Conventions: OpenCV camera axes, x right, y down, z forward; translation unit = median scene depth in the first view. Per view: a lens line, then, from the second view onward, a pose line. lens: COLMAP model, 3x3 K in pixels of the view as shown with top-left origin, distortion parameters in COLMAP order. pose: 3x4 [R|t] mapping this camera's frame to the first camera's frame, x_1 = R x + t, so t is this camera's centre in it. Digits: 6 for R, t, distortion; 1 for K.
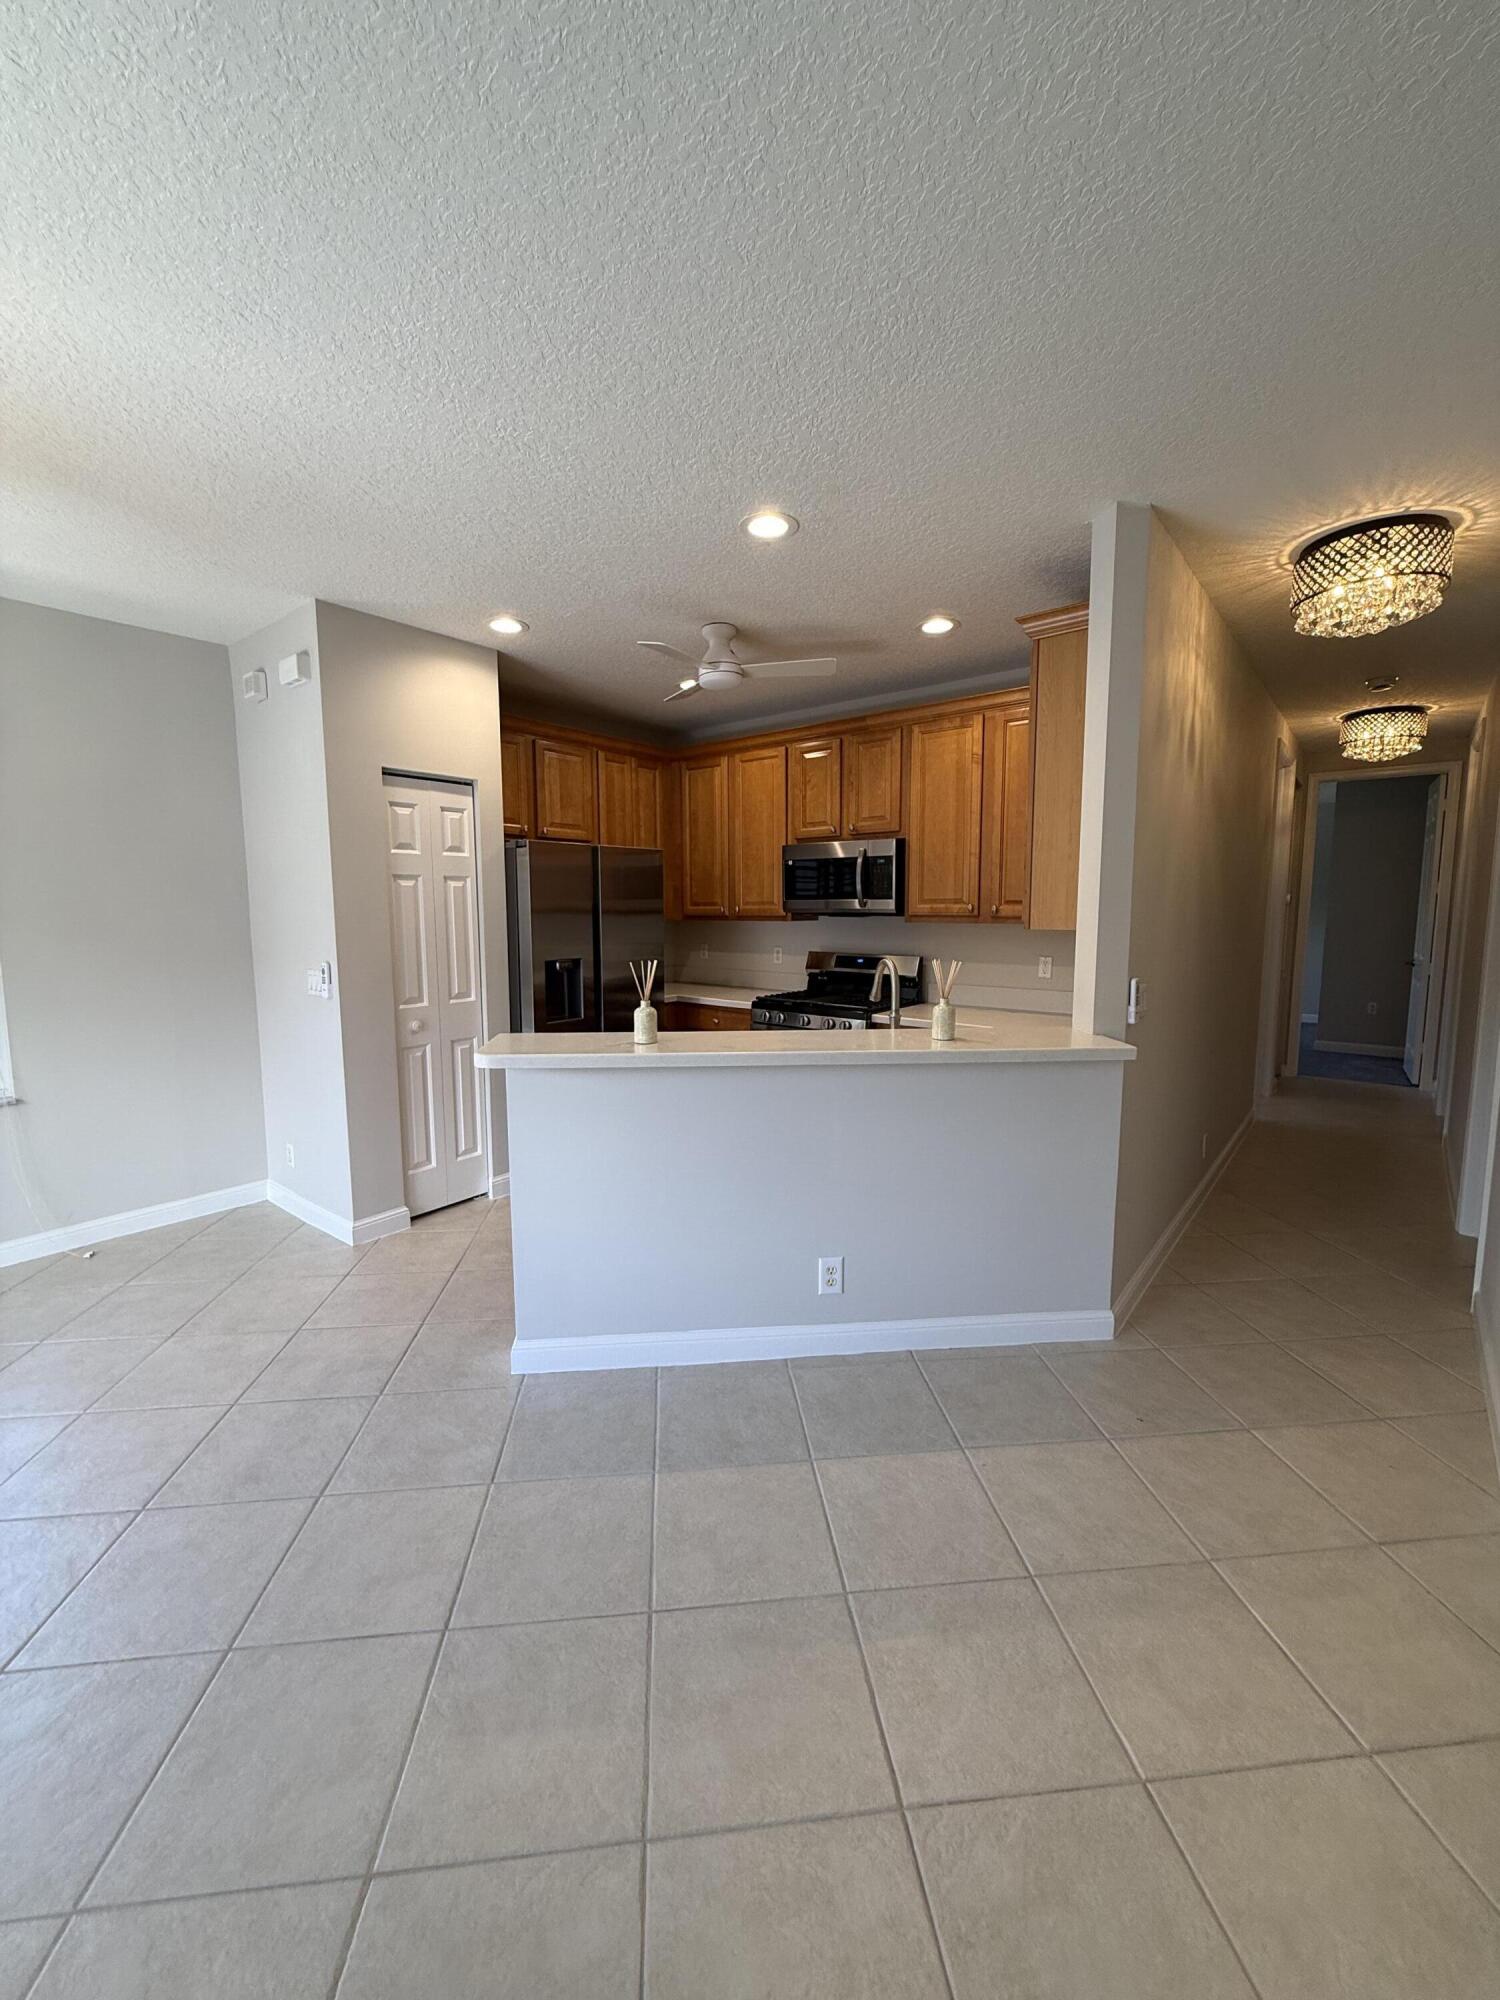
lens RADIAL K [[794.5, 0, 748.0], [0, 794.5, 991.4], [0, 0, 1]] dist [0.001098, 0.000156]
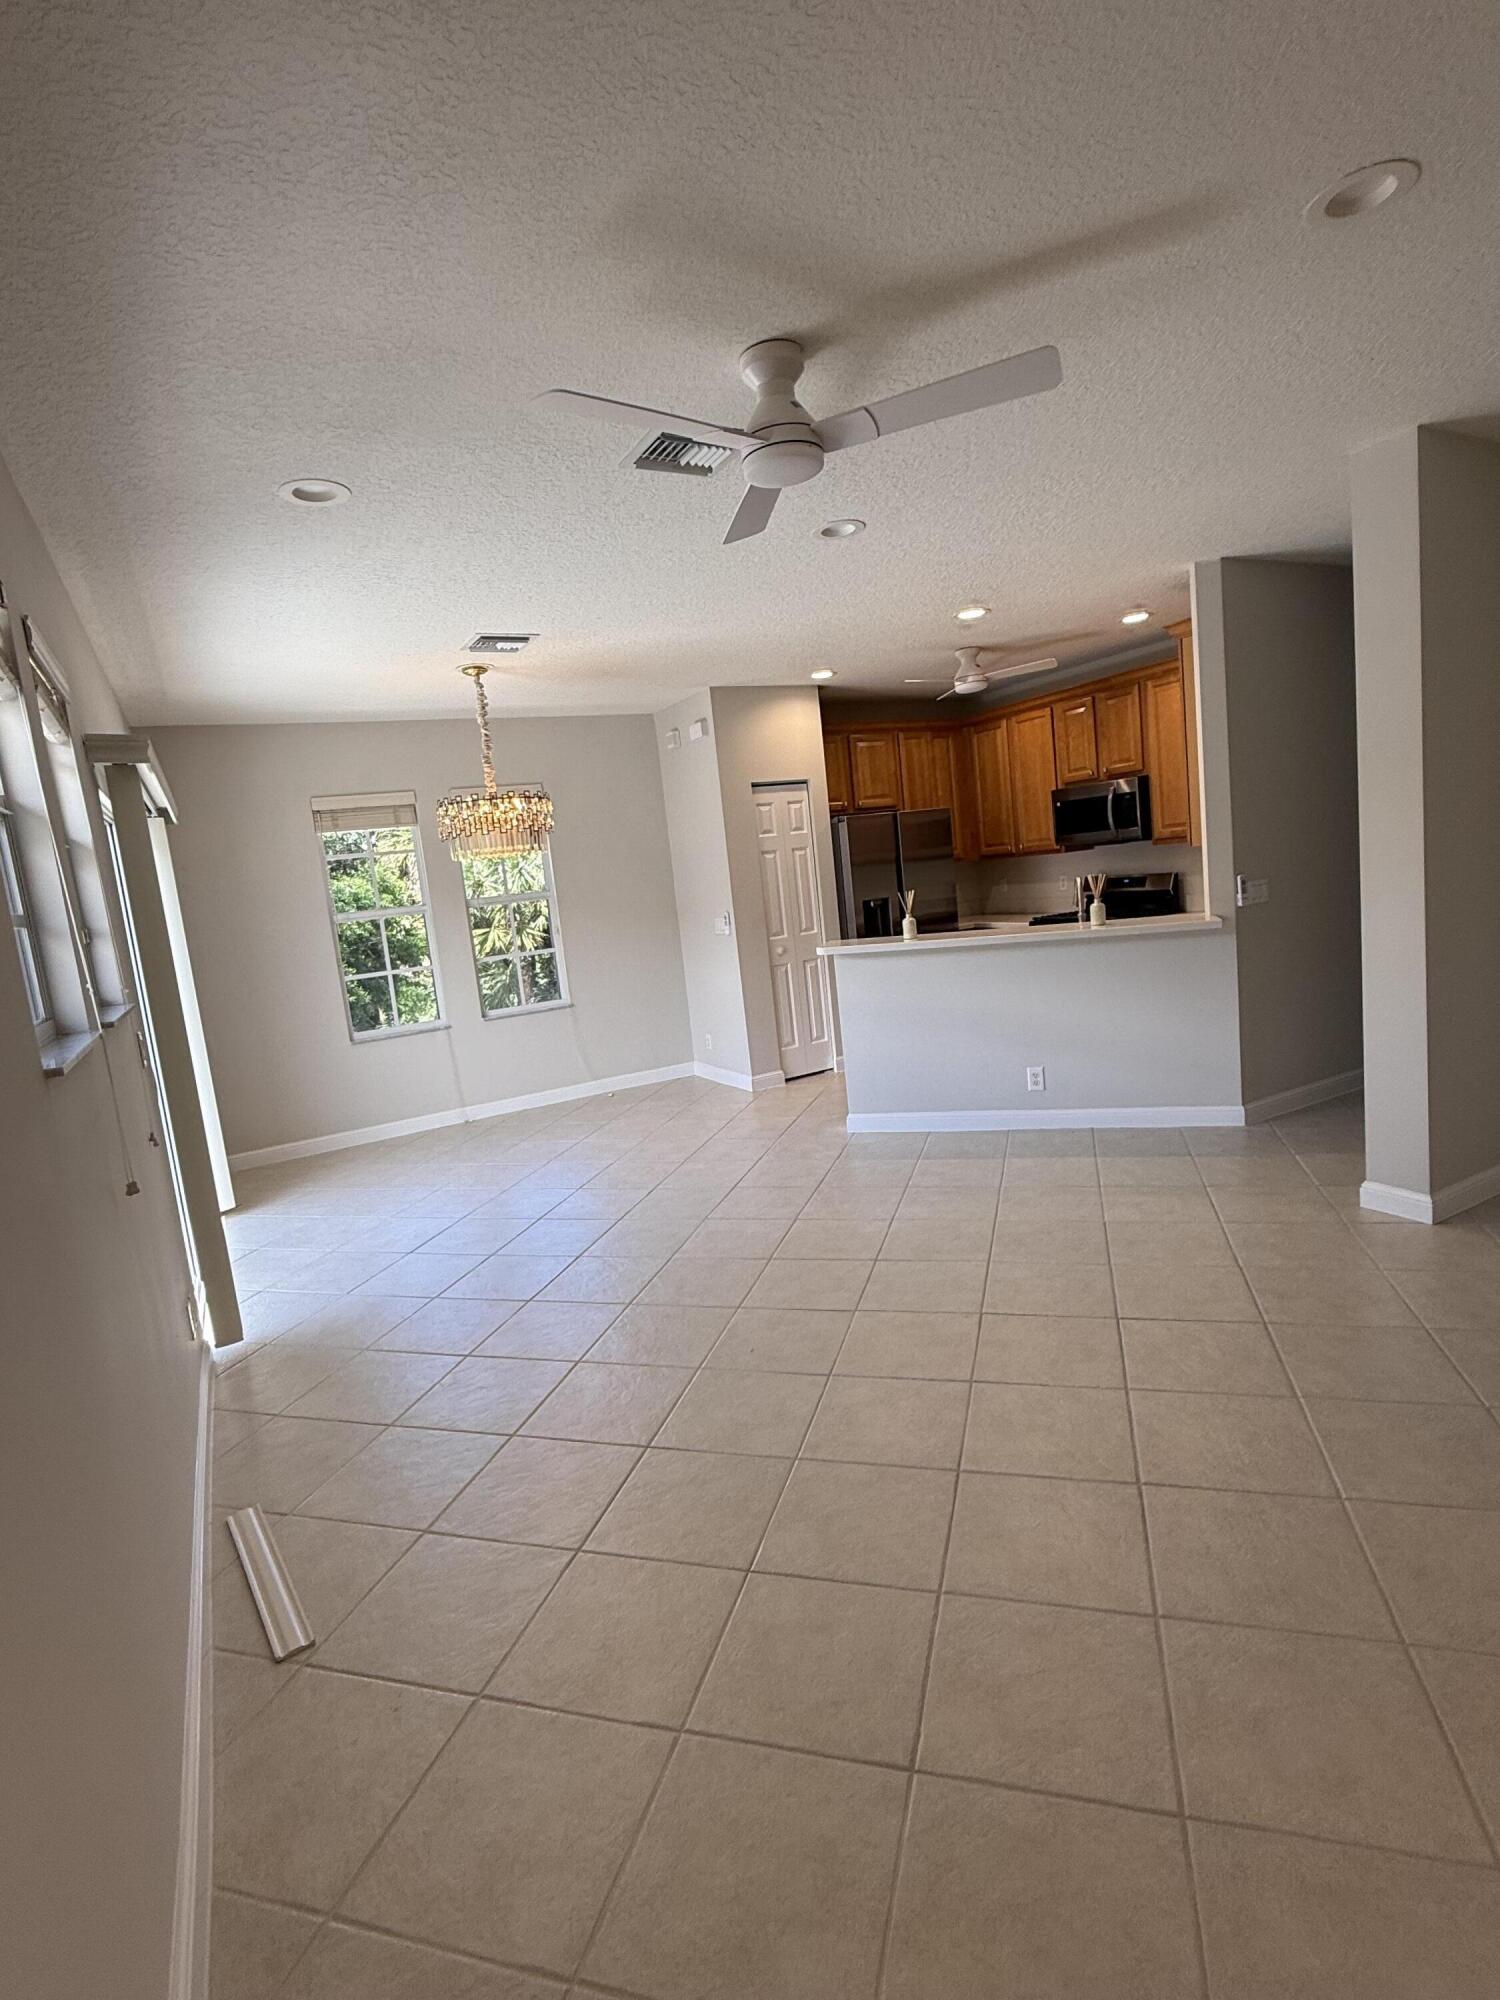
lens RADIAL K [[998.6, 0, 750.0], [0, 998.6, 1000.0], [0, 0, 1]] dist [0.023614, 0.000031]
pose [[0.918331, -0.042084, -0.393569, 0.244857], [0.060788, 0.997531, 0.035174, 0.060850], [0.391117, -0.056226, 0.918622, -0.696885]]
